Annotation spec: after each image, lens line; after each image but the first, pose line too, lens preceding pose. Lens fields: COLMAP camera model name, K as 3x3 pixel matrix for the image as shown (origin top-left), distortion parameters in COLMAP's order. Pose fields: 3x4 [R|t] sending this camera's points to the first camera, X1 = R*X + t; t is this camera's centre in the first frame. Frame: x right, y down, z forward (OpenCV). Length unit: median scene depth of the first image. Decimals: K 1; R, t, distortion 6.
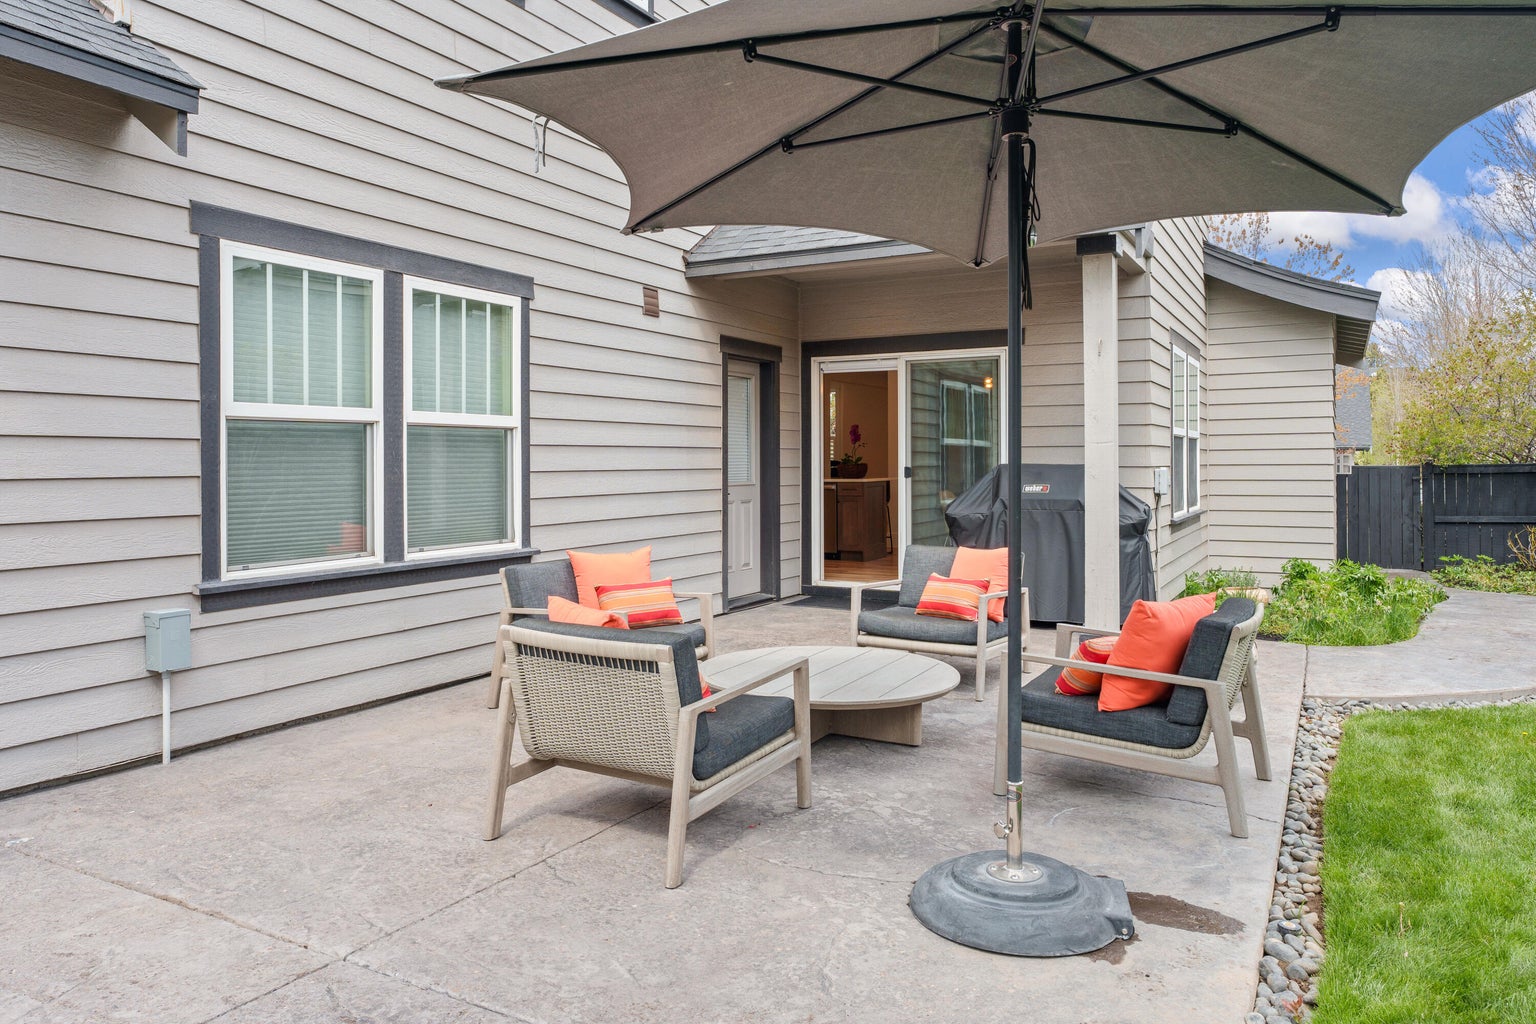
lens RADIAL K [[1068.3, 0, 802.6], [0, 1068.3, 456.1], [0, 0, 1]] dist [-0.007336, -0.003594]
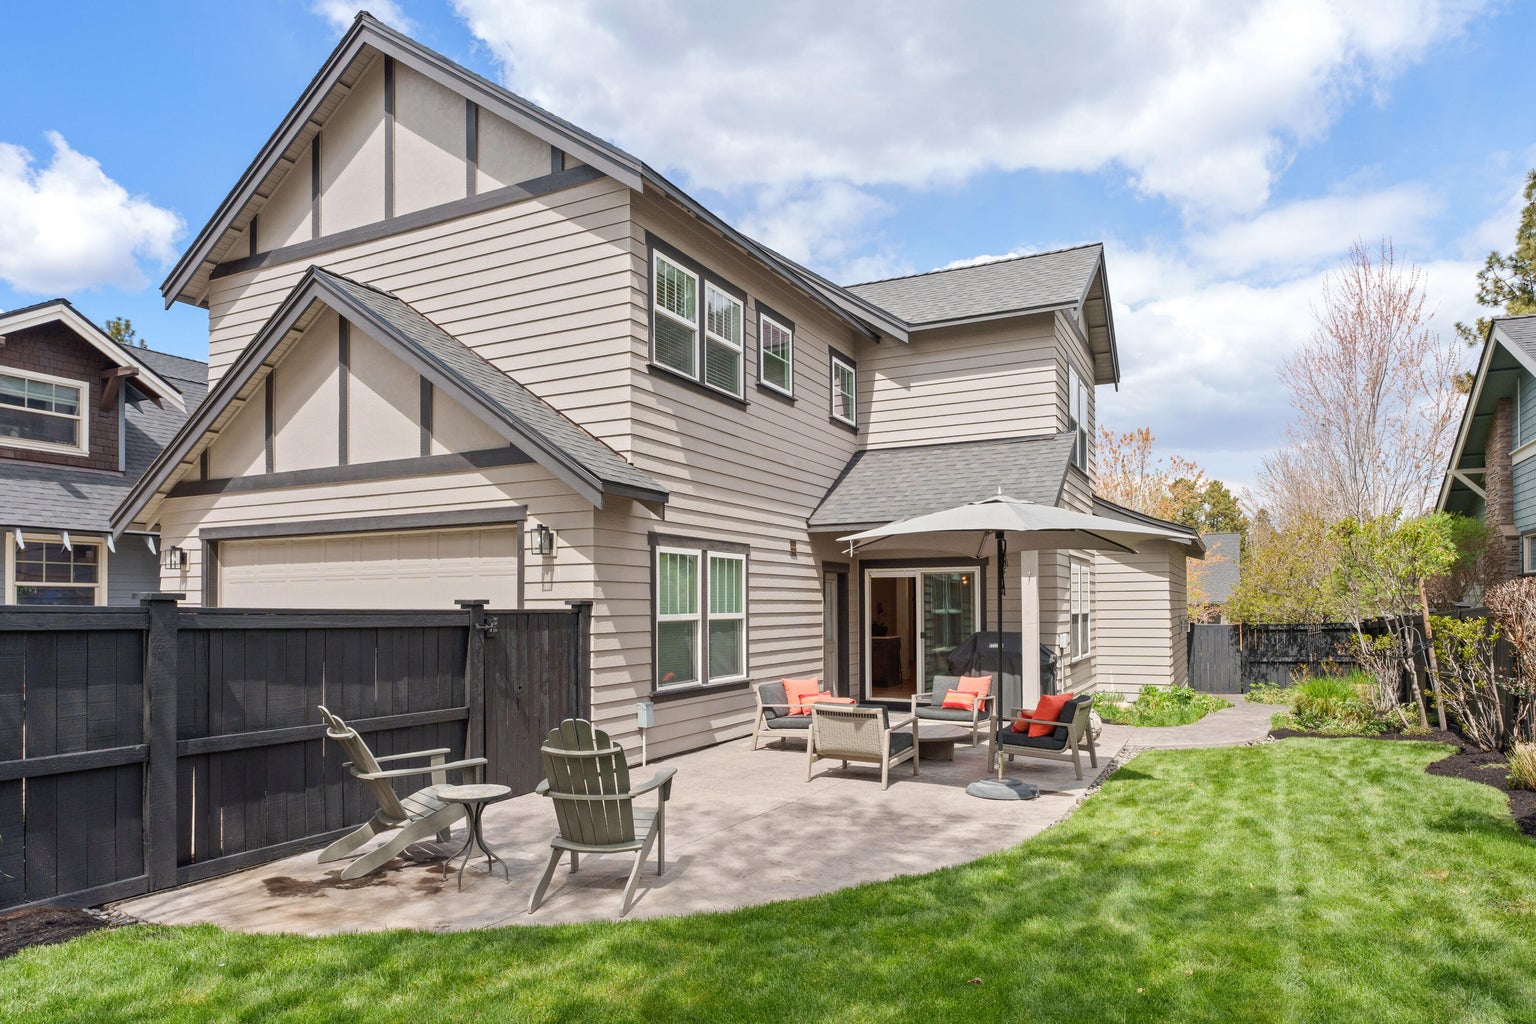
lens RADIAL K [[915.9, 0, 781.9], [0, 915.9, 605.3], [0, 0, 1]] dist [-0.008590, -0.000881]
pose [[0.999989, -0.003029, 0.003556, -0.202326], [0.003025, 0.999995, 0.001112, -0.054601], [-0.003560, -0.001101, 0.999993, -0.750625]]
